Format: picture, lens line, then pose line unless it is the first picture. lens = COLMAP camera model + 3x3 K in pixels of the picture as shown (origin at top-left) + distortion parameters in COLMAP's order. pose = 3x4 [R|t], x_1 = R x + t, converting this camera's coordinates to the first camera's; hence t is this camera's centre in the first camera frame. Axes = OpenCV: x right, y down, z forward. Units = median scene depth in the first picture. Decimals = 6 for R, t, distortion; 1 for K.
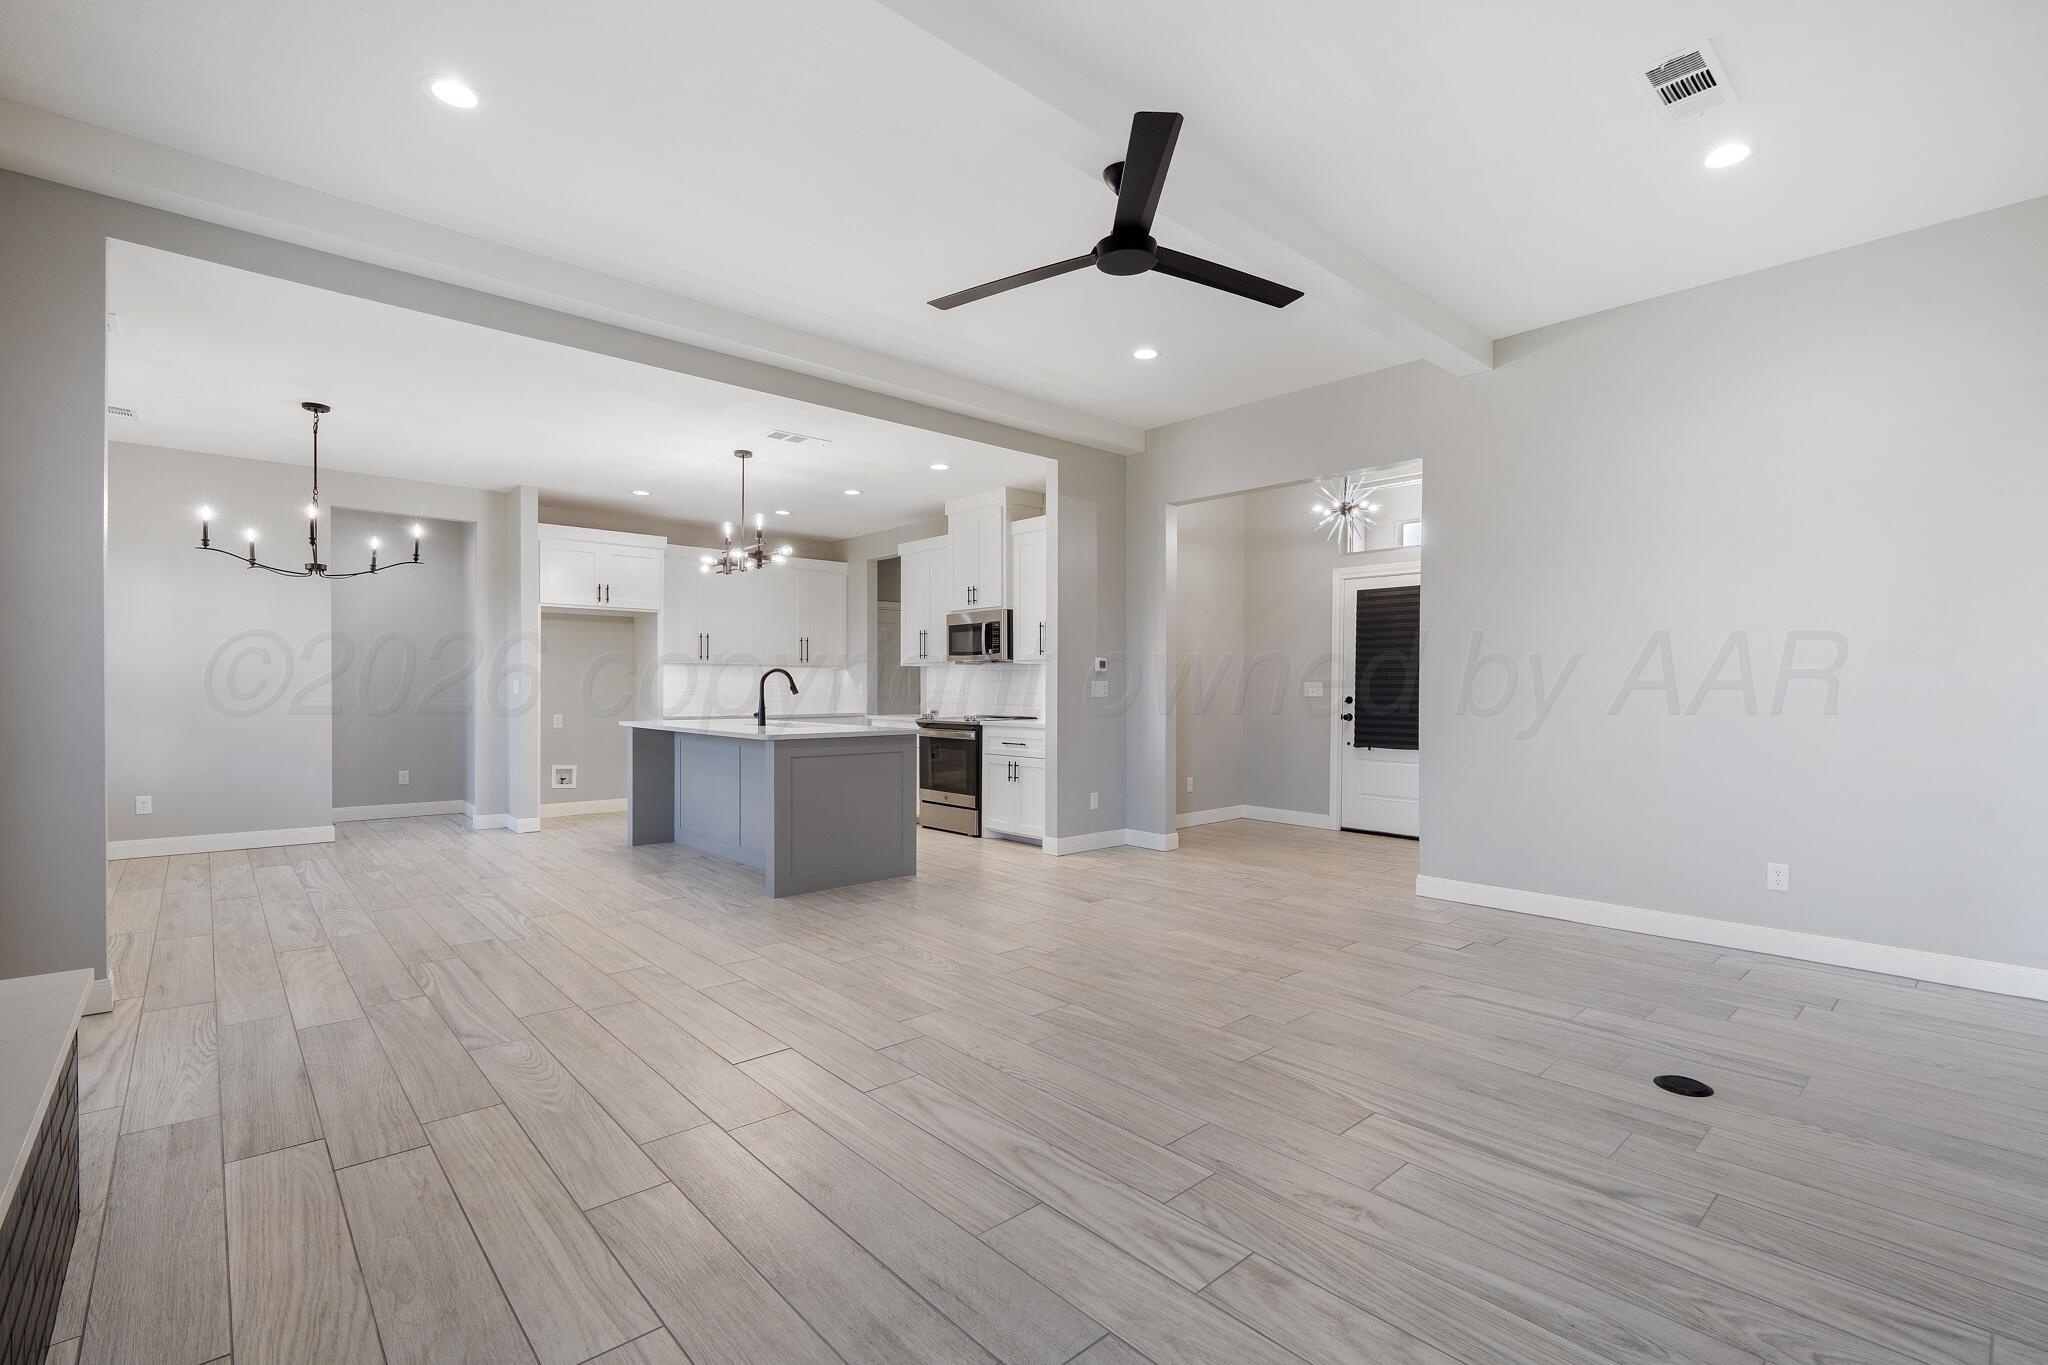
lens RADIAL K [[915.7, 0, 1033.1], [0, 915.7, 686.5], [0, 0, 1]] dist [-0.012479, -0.000218]
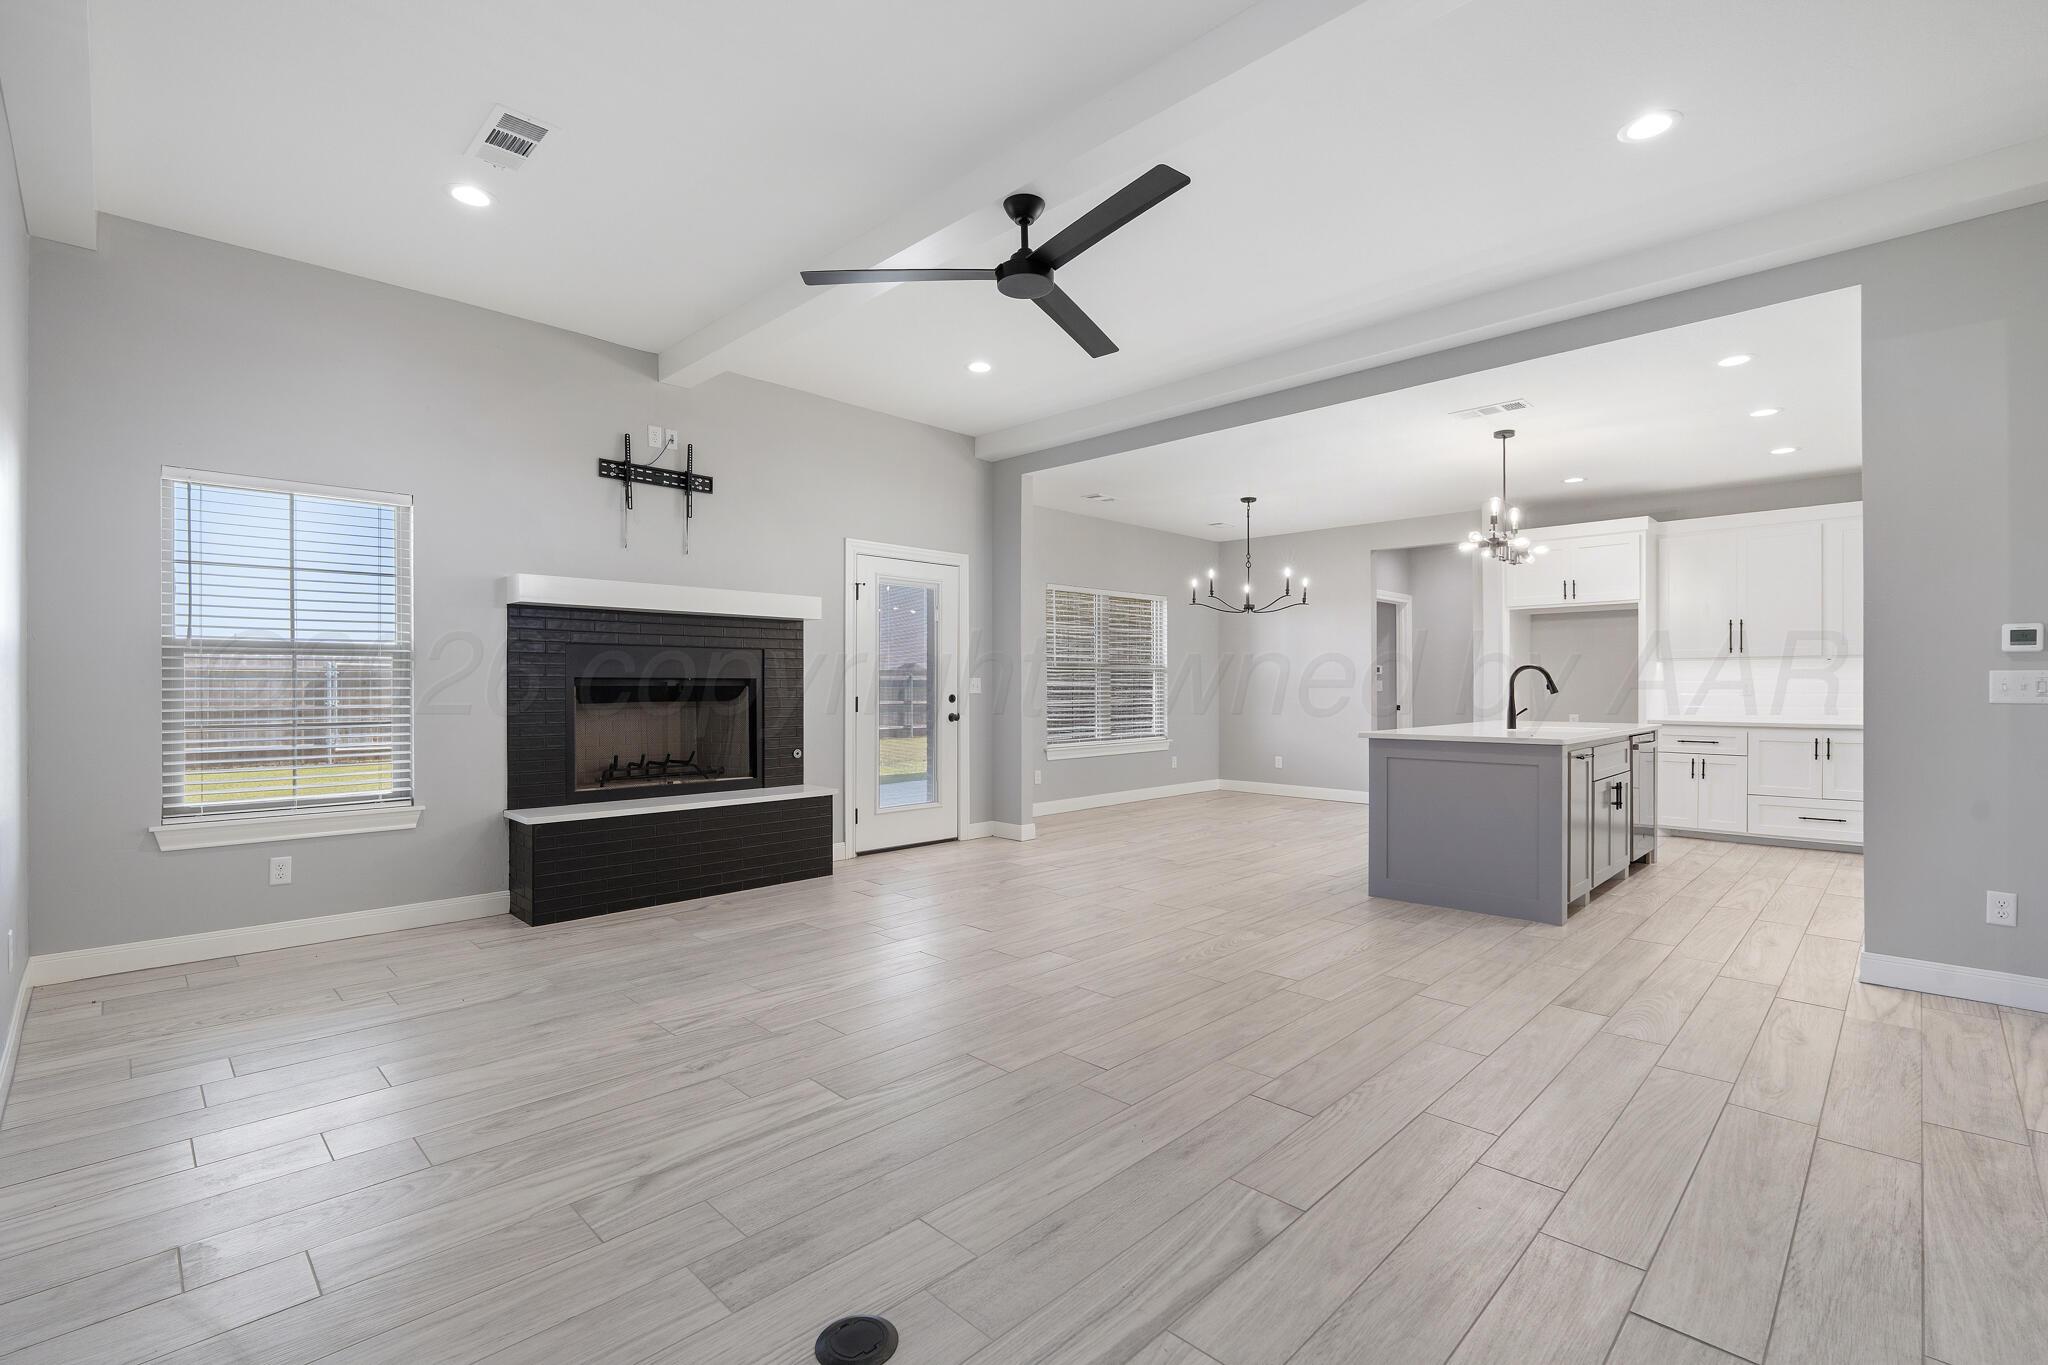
lens RADIAL K [[915.7, 0, 1033.1], [0, 915.7, 686.5], [0, 0, 1]] dist [-0.012479, -0.000218]
pose [[0.053982, -0.003203, -0.998537, 1.104708], [0.003034, 0.999991, -0.003044, 0.005503], [0.998537, -0.002865, 0.053992, 0.903627]]
